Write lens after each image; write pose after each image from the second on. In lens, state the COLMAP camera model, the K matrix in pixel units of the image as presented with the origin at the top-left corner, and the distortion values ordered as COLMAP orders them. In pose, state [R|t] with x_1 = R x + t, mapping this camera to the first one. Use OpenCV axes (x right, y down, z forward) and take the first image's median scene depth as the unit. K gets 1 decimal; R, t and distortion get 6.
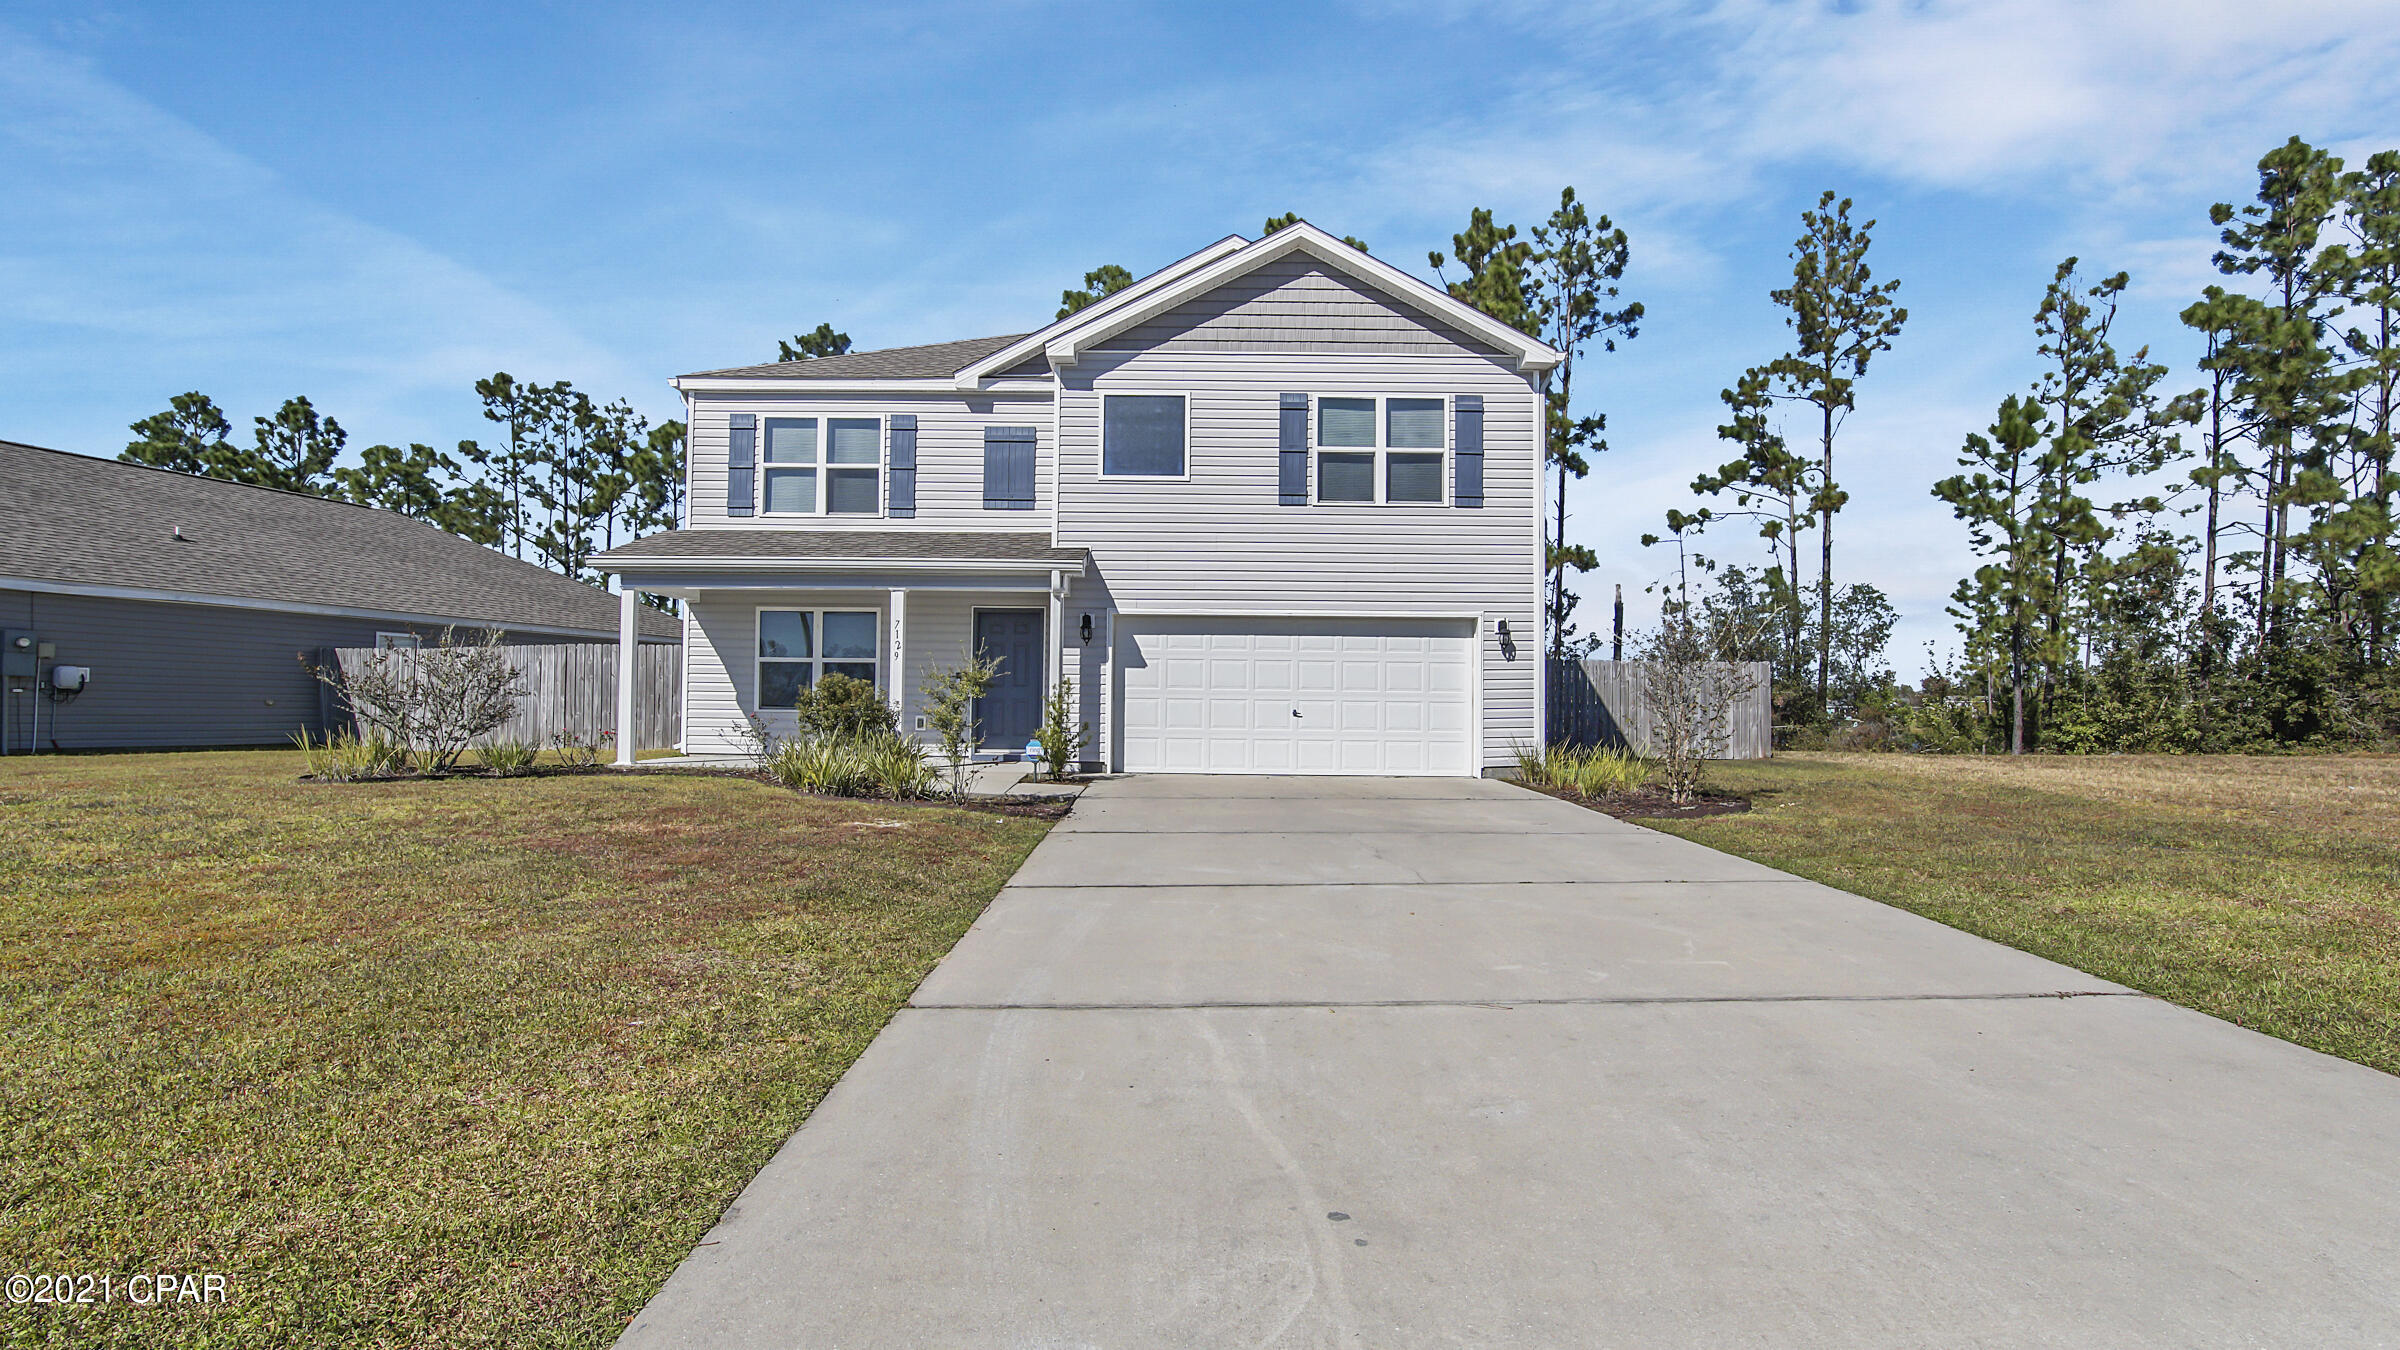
lens RADIAL K [[1118.7, 0, 1185.5], [0, 1118.7, 647.0], [0, 0, 1]] dist [-0.021046, 0.000955]
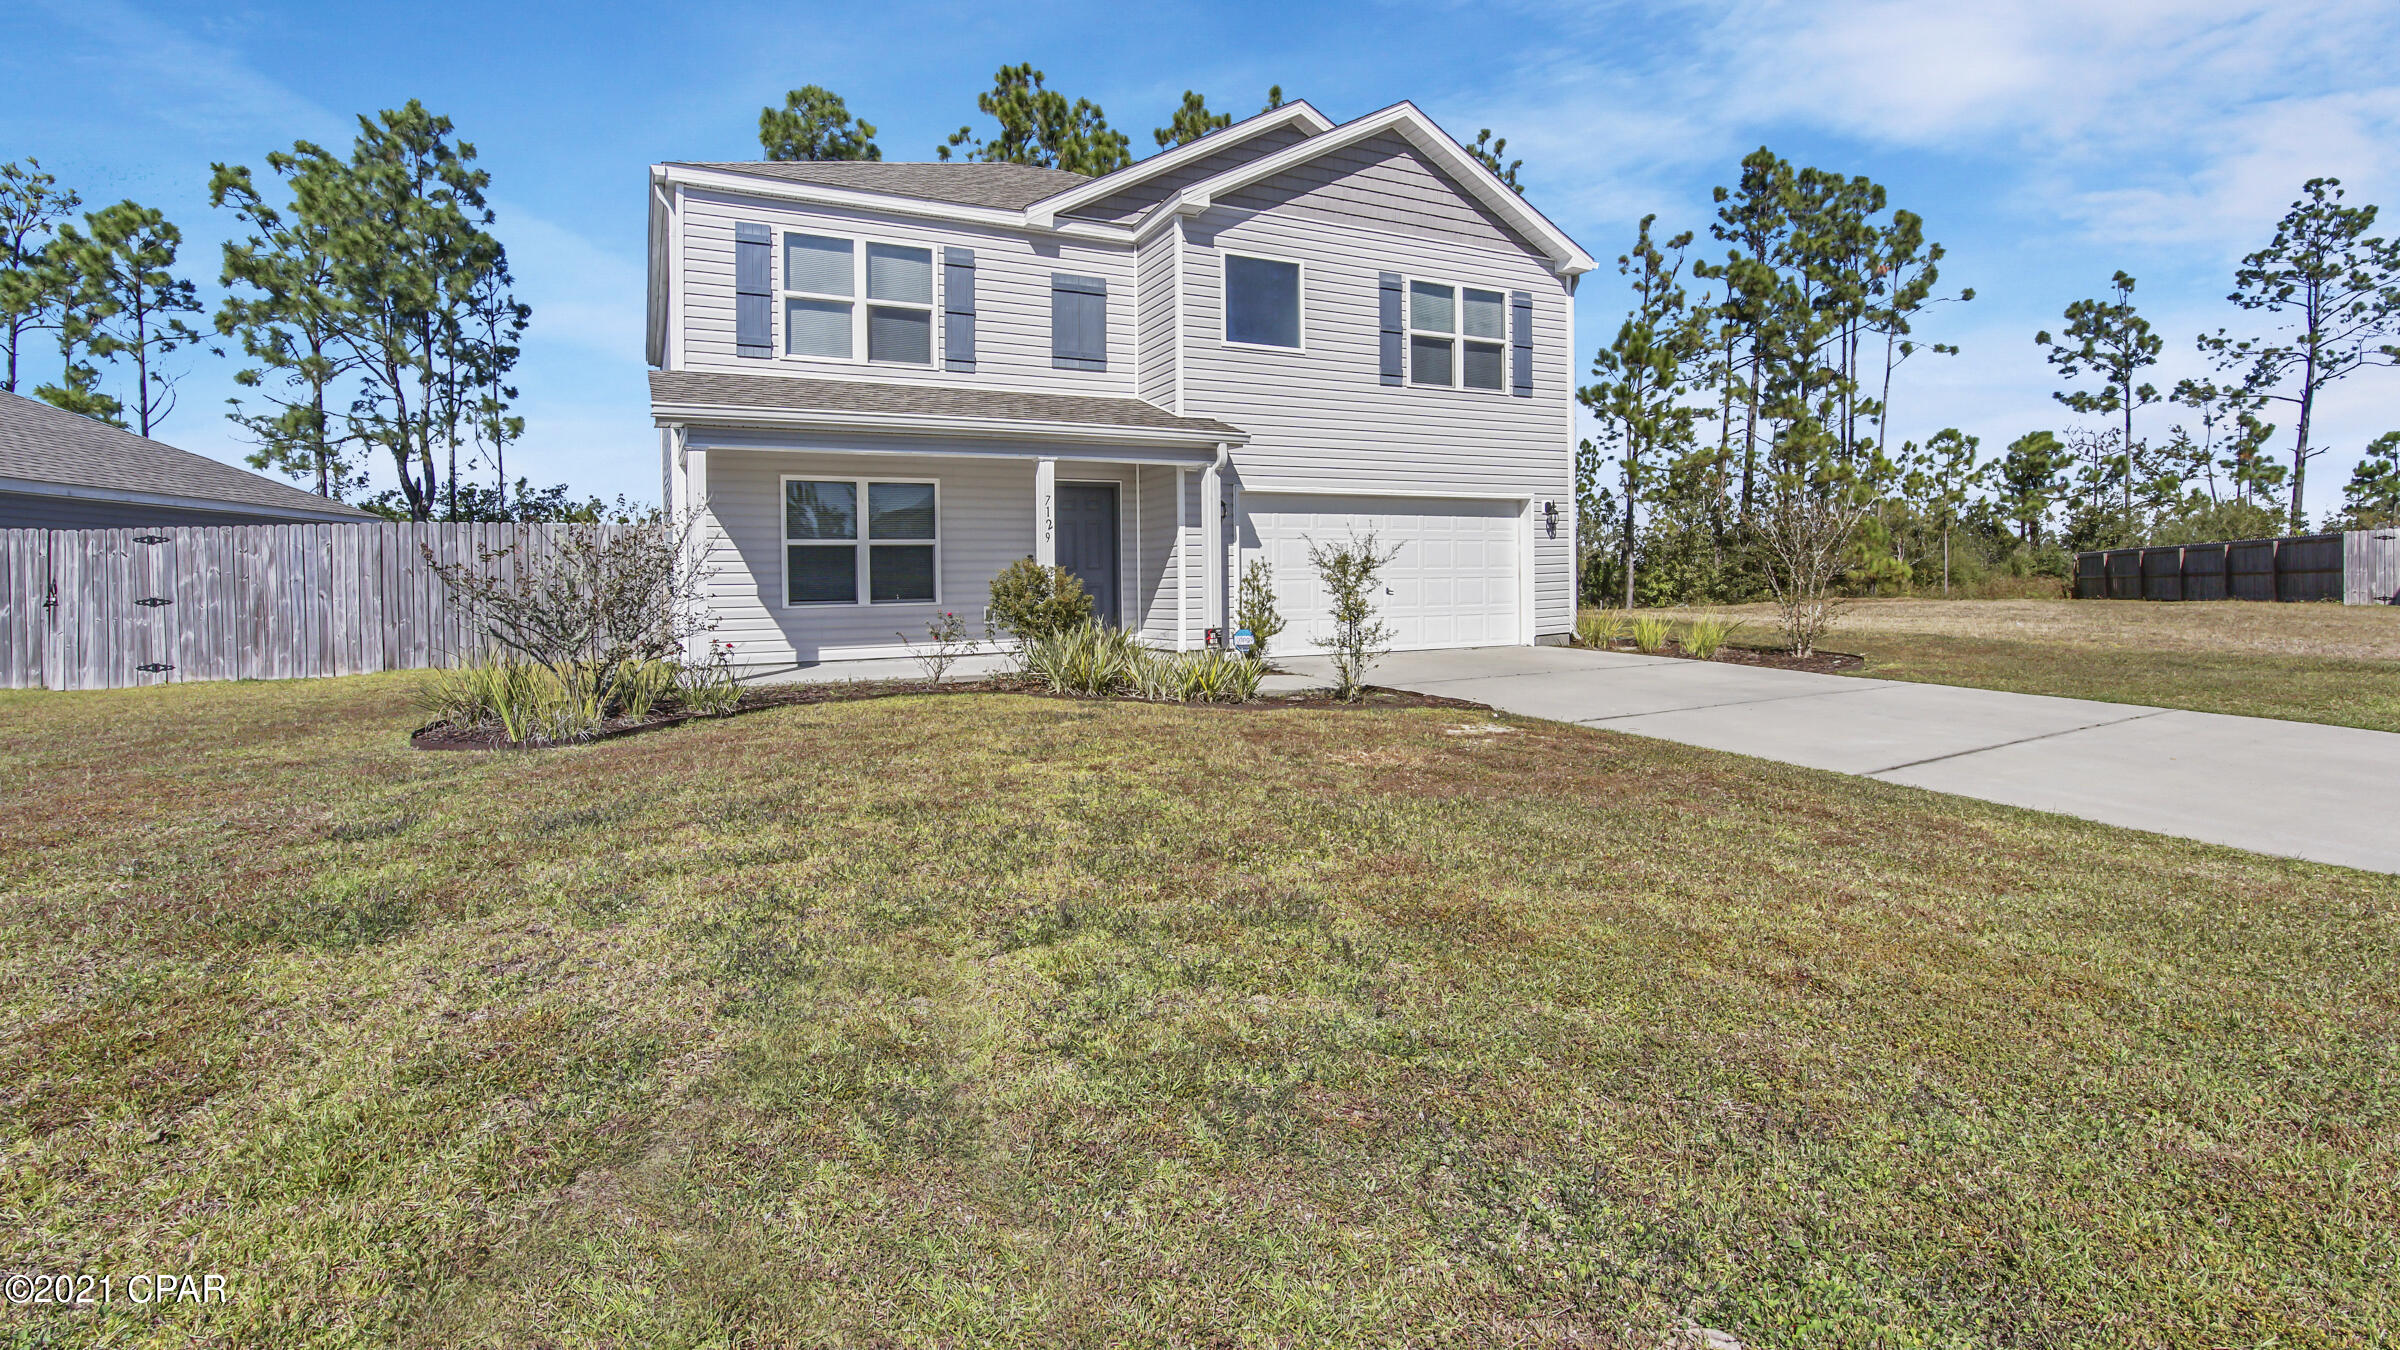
lens RADIAL K [[1135.6, 0, 1200.5], [0, 1135.6, 558.5], [0, 0, 1]] dist [-0.030477, -0.000025]
pose [[0.882359, -0.015046, 0.470337, -0.499225], [-0.001810, 0.999373, 0.035365, -0.006220], [-0.470574, -0.032056, 0.881778, 0.162937]]
